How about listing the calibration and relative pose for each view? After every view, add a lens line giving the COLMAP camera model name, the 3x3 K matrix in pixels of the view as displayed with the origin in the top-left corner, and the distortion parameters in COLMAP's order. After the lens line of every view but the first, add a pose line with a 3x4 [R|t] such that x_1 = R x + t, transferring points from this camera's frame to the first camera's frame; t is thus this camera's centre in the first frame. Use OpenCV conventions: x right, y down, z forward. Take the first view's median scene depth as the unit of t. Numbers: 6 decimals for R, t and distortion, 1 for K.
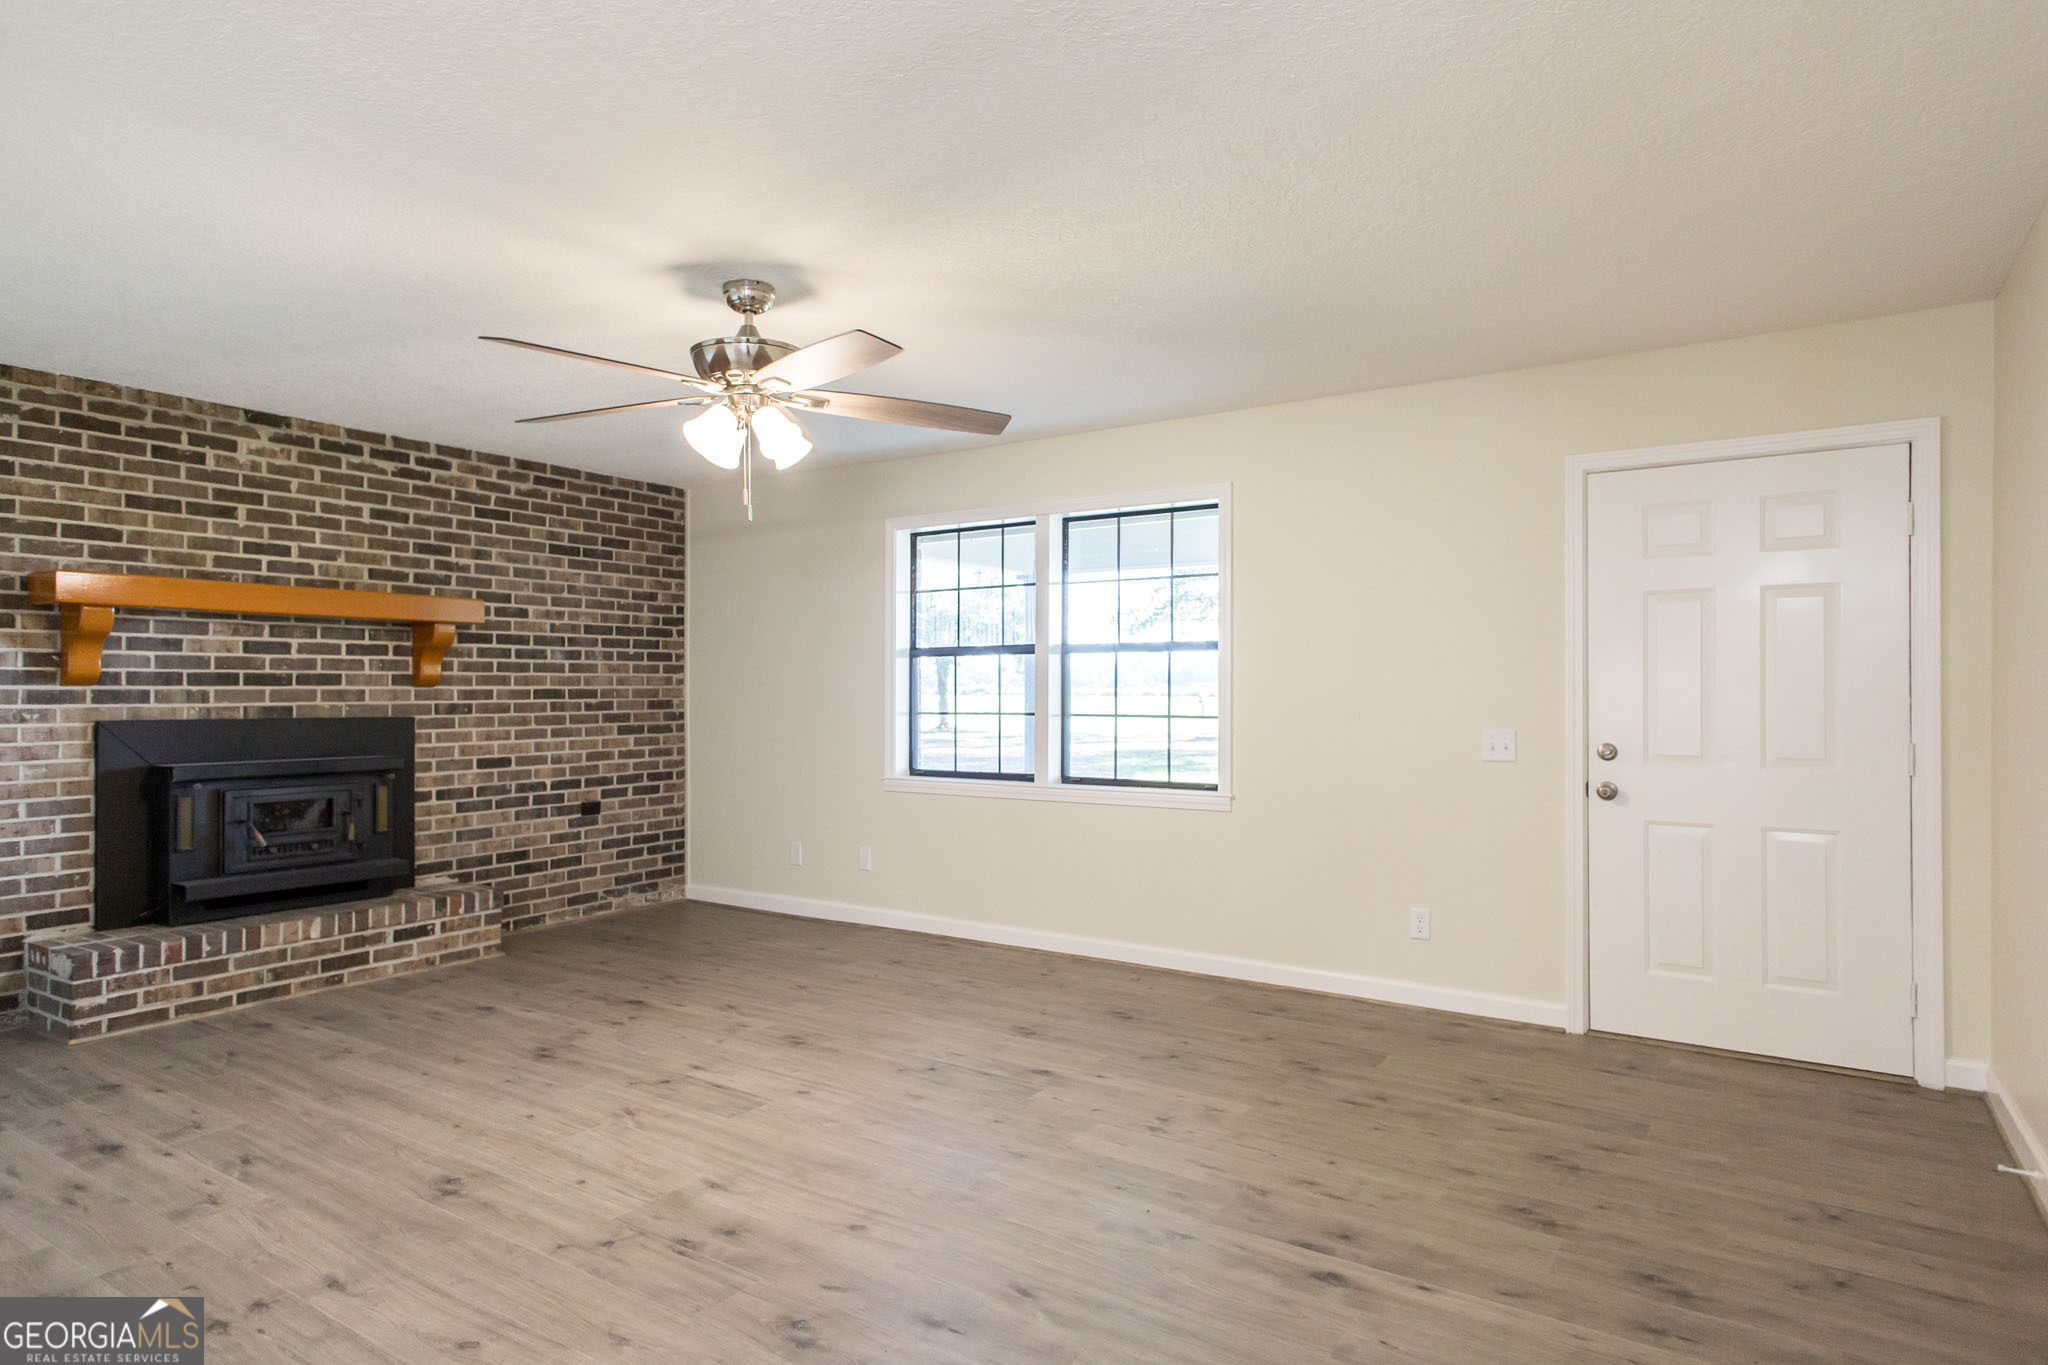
lens RADIAL K [[1151.4, 0, 1018.5], [0, 1151.4, 690.6], [0, 0, 1]] dist [0.015455, -0.000501]
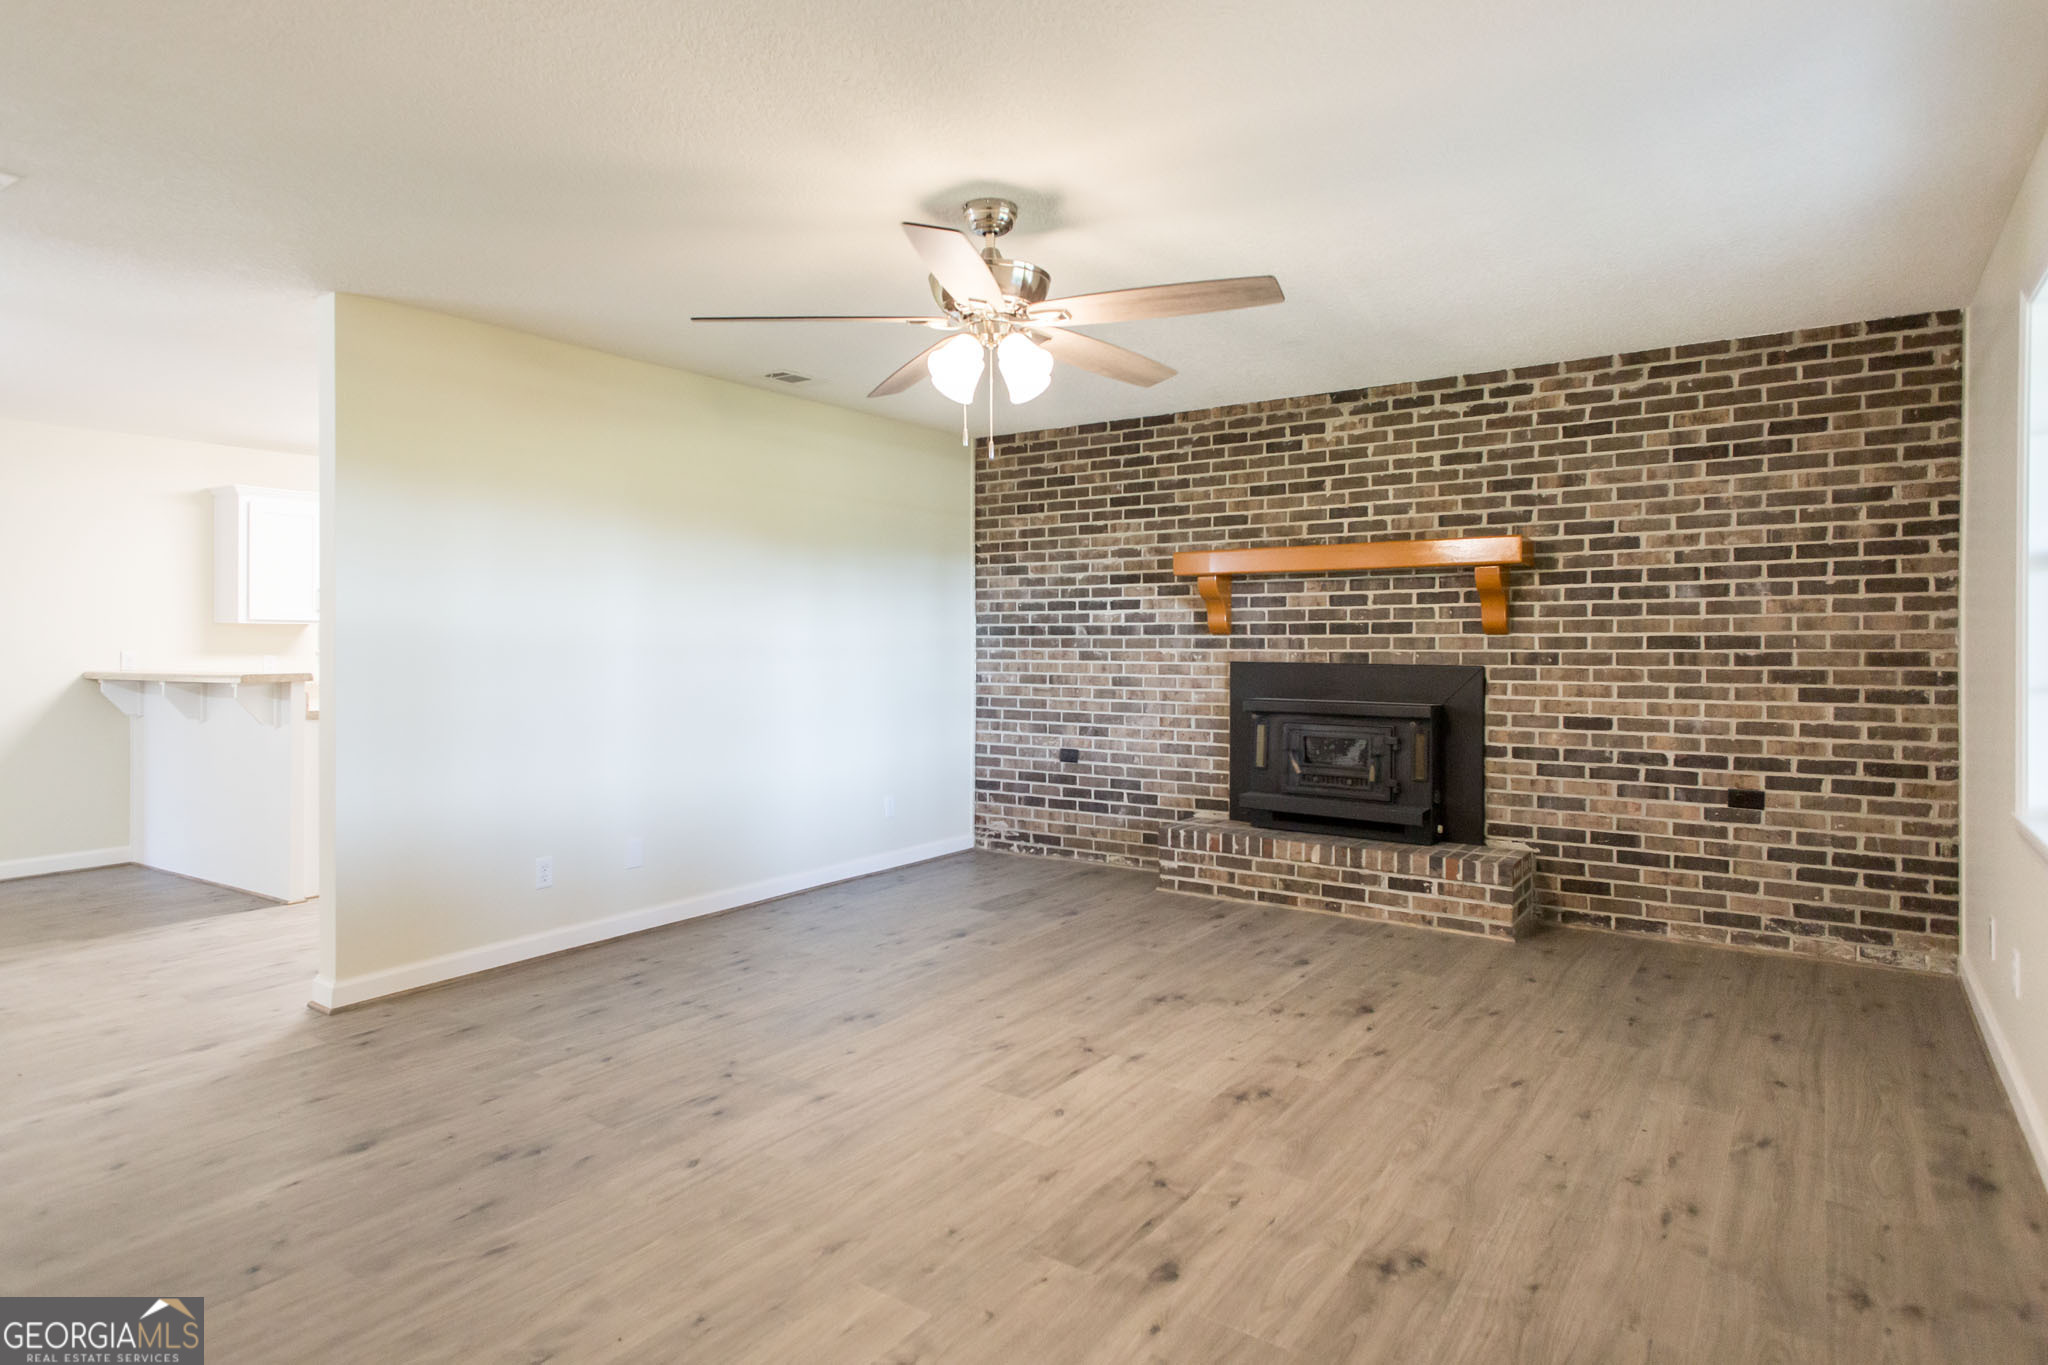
lens RADIAL K [[1128.0, 0, 988.8], [0, 1128.0, 645.2], [0, 0, 1]] dist [0.020565, -0.000819]
pose [[-0.025120, 0.006385, -0.999664, 0.420343], [0.002356, 0.999977, 0.006328, -0.001231], [0.999682, -0.002196, -0.025135, 0.629786]]
